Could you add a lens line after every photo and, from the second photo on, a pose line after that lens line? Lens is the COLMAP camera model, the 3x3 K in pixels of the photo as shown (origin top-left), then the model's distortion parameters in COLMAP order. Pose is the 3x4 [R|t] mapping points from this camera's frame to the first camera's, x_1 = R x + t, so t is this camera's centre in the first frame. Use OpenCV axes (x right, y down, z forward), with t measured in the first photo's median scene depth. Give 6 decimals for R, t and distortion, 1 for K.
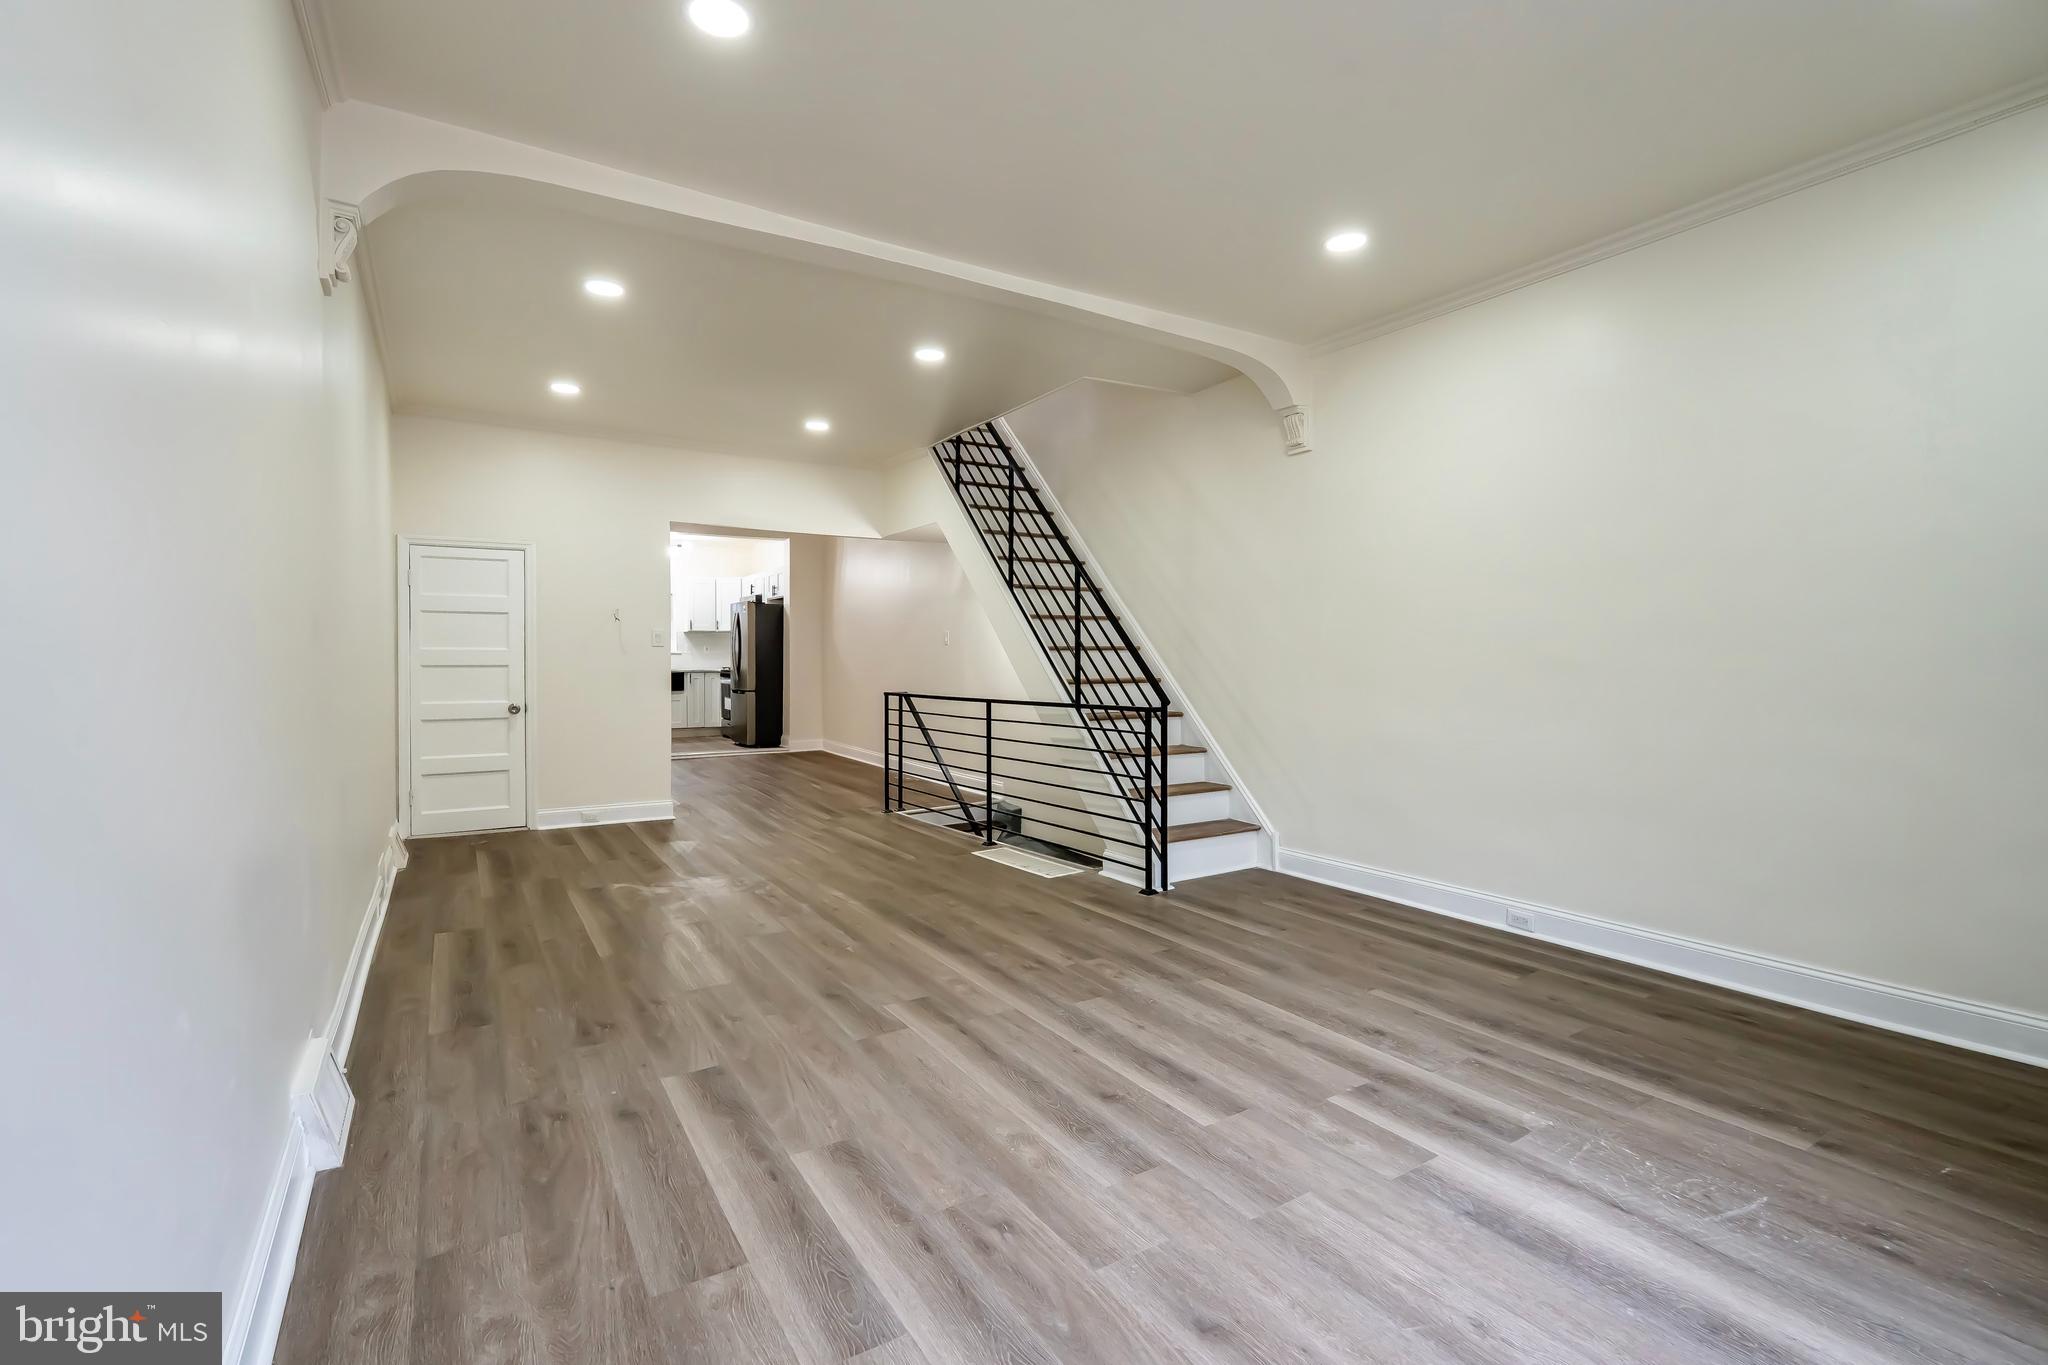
lens RADIAL K [[910.3, 0, 1020.5], [0, 910.3, 668.7], [0, 0, 1]] dist [-0.001519, -0.008053]
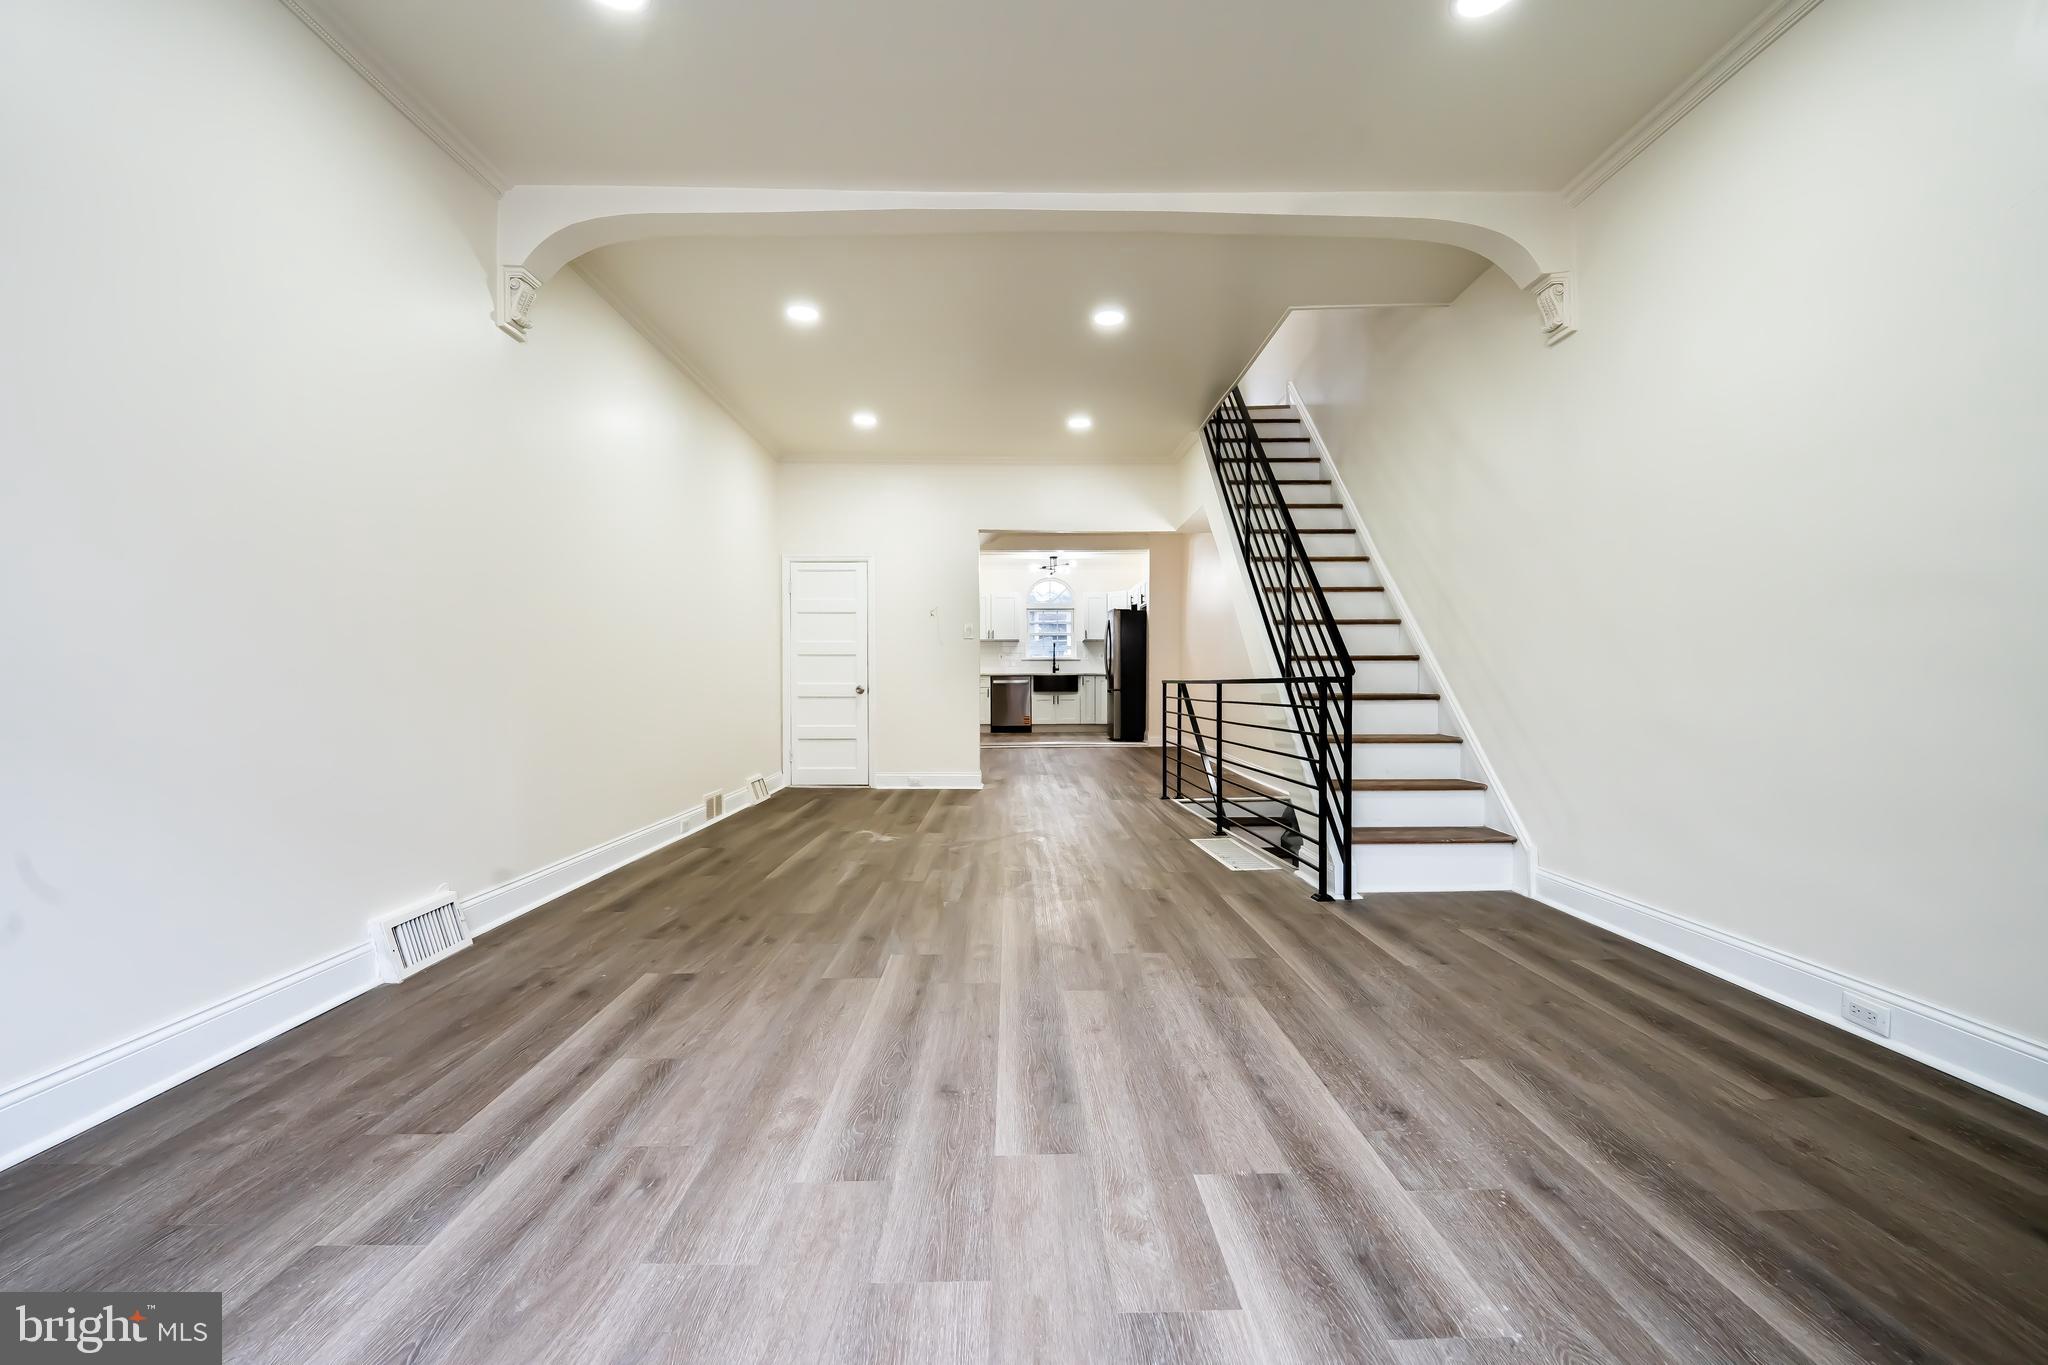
lens RADIAL K [[821.1, 0, 1020.0], [0, 821.1, 691.0], [0, 0, 1]] dist [-0.003290, -0.005960]
pose [[0.855860, 0.008260, -0.517141, 0.382384], [-0.006653, 0.999966, 0.004963, 0.070176], [0.517164, -0.000807, 0.855886, 0.276095]]
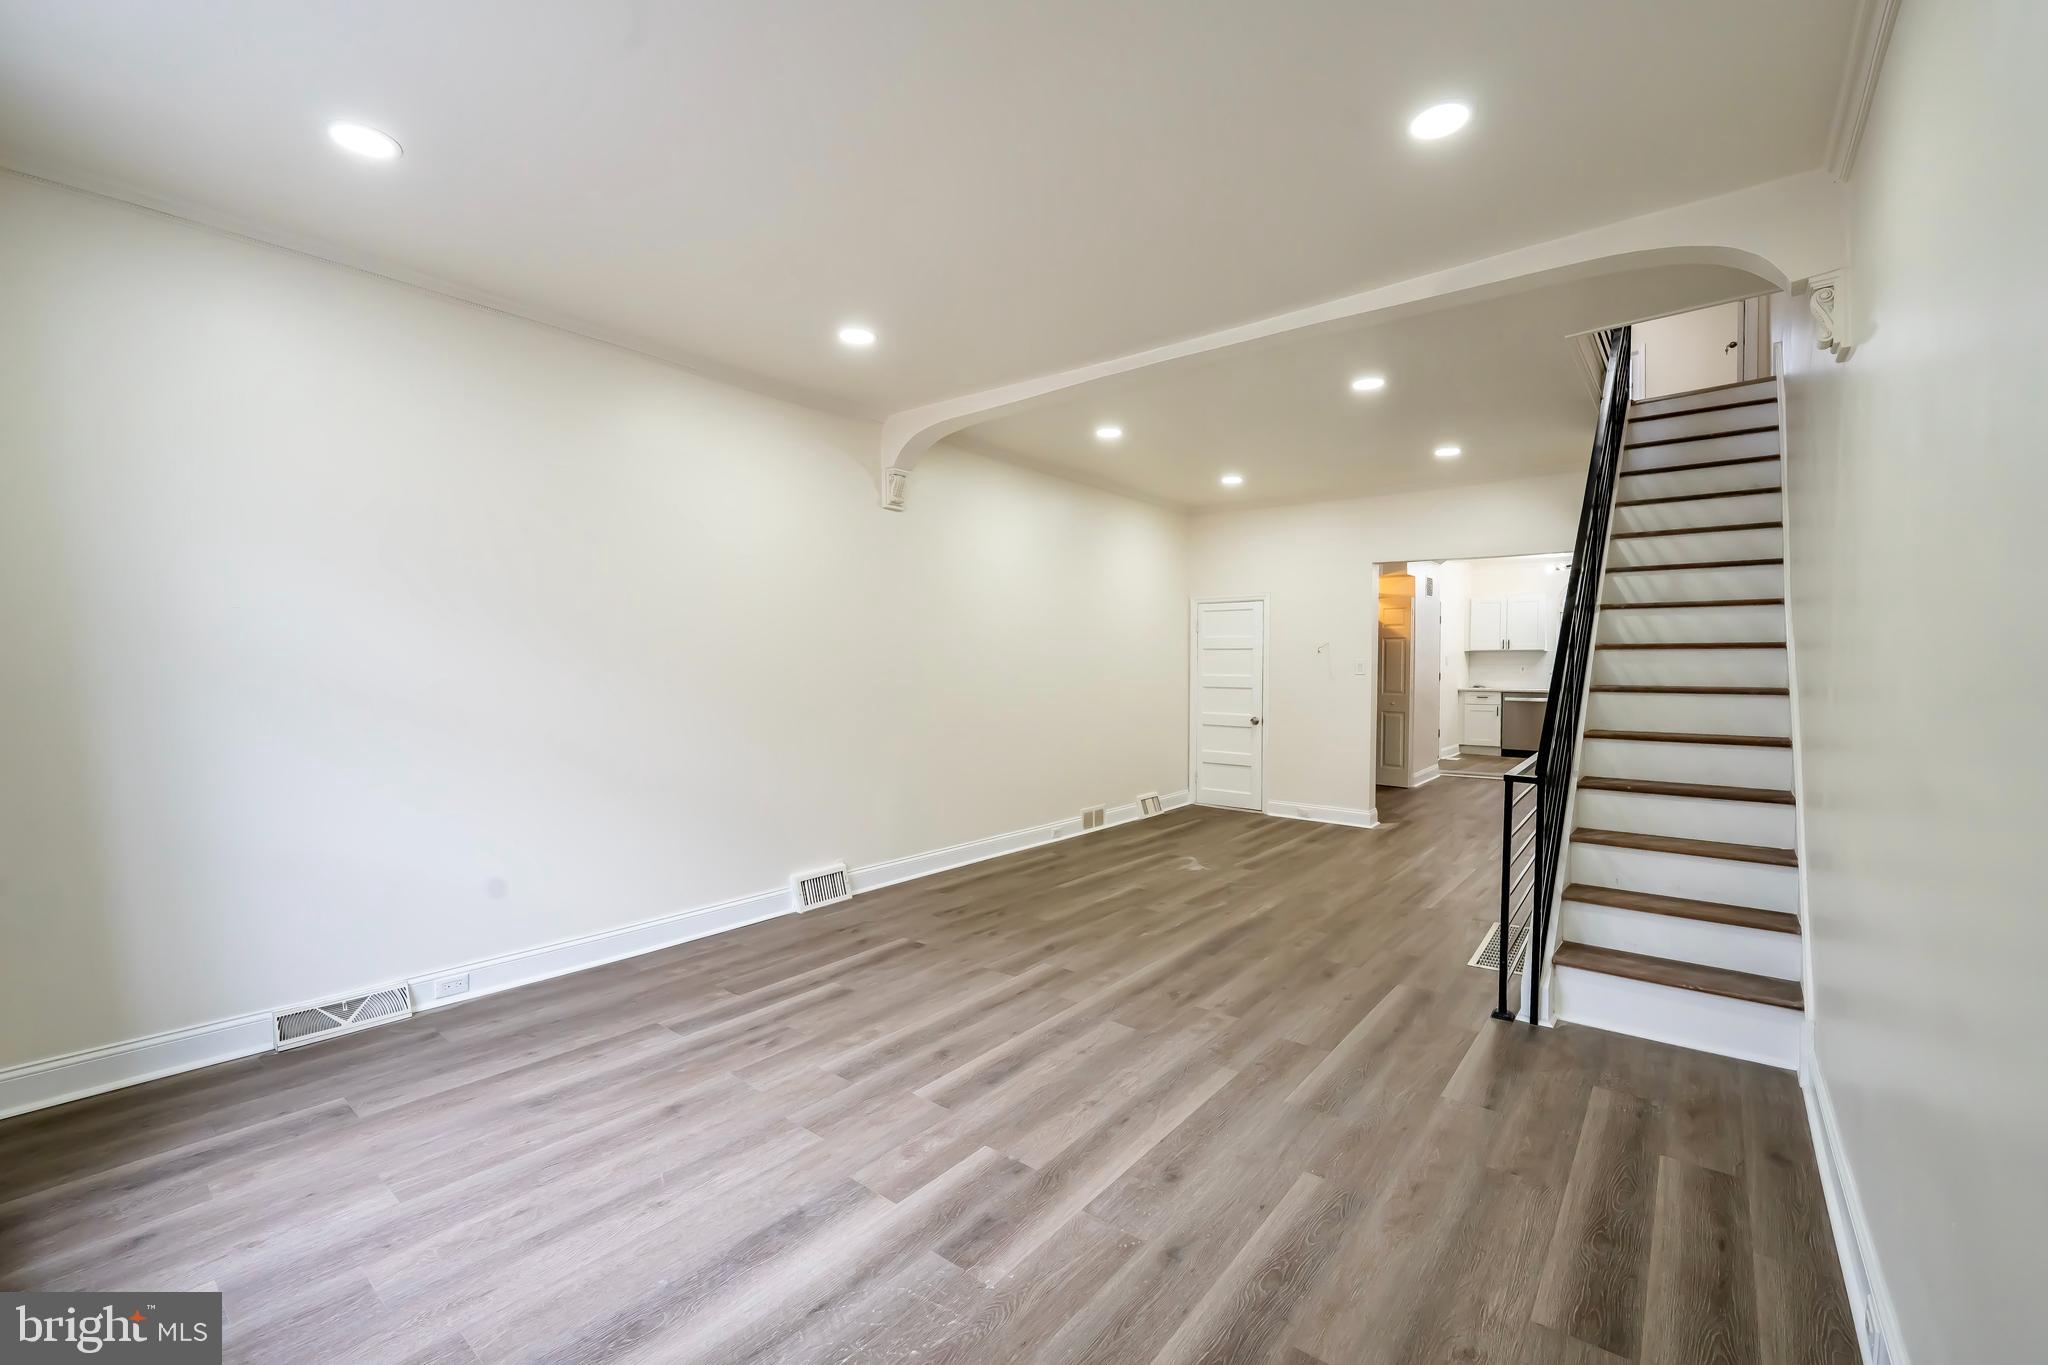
lens RADIAL K [[833.8, 0, 1026.6], [0, 833.8, 687.2], [0, 0, 1]] dist [-0.001594, -0.007868]
pose [[0.331457, 0.029124, -0.943021, 0.869199], [-0.016843, 0.999547, 0.024950, -0.054063], [0.943320, 0.007613, 0.331798, 0.507962]]
